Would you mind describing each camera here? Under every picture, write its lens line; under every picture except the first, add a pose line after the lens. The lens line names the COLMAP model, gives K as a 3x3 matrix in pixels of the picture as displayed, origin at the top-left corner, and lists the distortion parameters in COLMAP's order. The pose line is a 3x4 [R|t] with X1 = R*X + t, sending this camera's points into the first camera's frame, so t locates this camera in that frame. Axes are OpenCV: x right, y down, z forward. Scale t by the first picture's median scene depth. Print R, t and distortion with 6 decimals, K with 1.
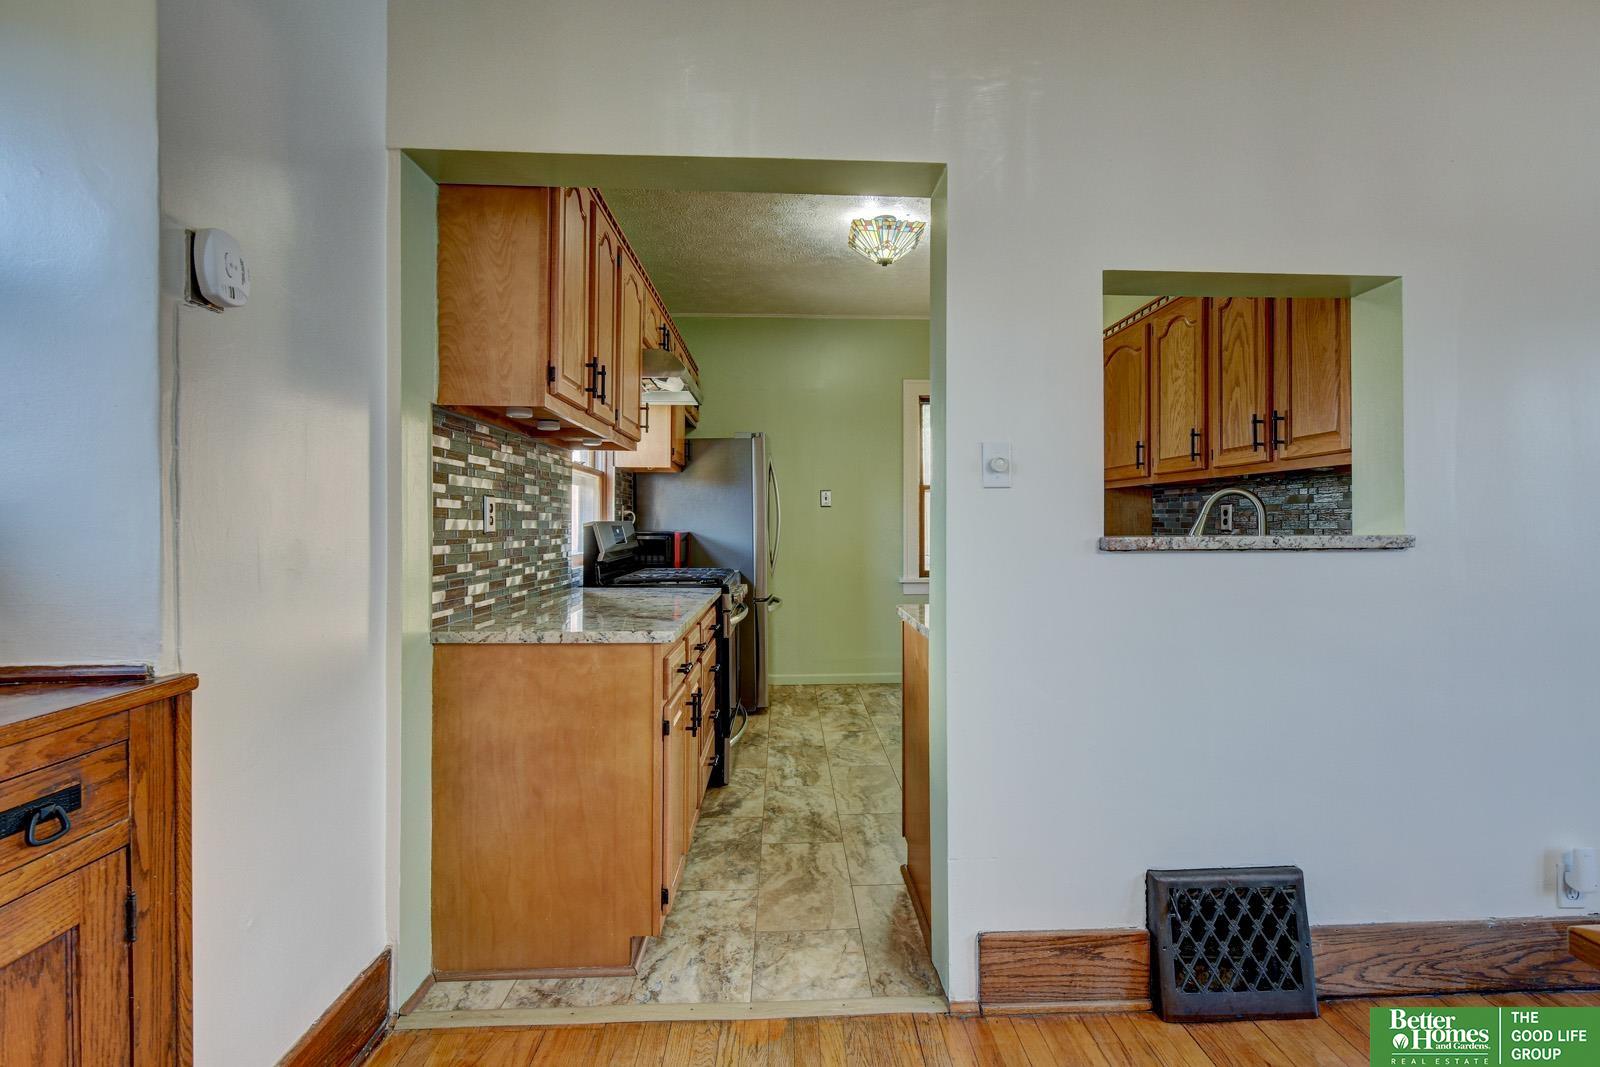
lens RADIAL K [[727.5, 0, 827.1], [0, 727.5, 530.3], [0, 0, 1]] dist [-0.000592, -0.000086]
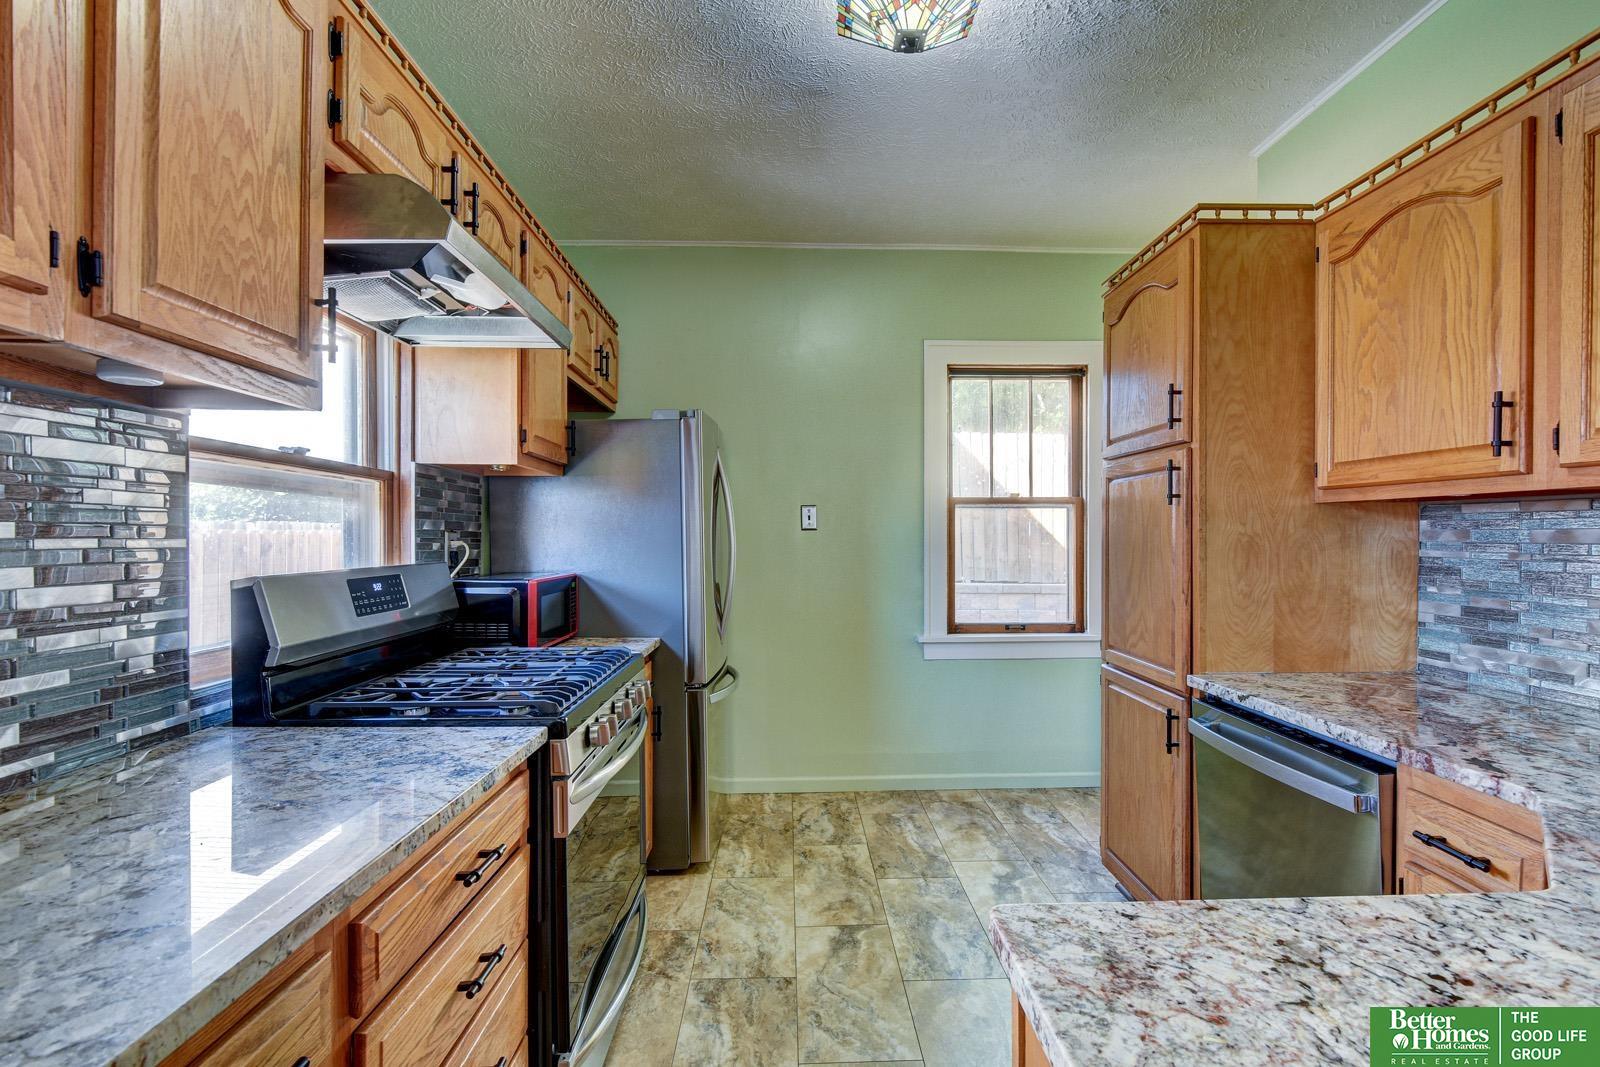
lens RADIAL K [[710.1, 0, 817.2], [0, 710.1, 544.7], [0, 0, 1]] dist [0.000908, -0.005598]
pose [[0.999906, -0.000812, -0.013714, 0.019571], [0.000807, 1.000000, -0.000401, -0.024576], [0.013714, 0.000390, 0.999906, 0.453661]]
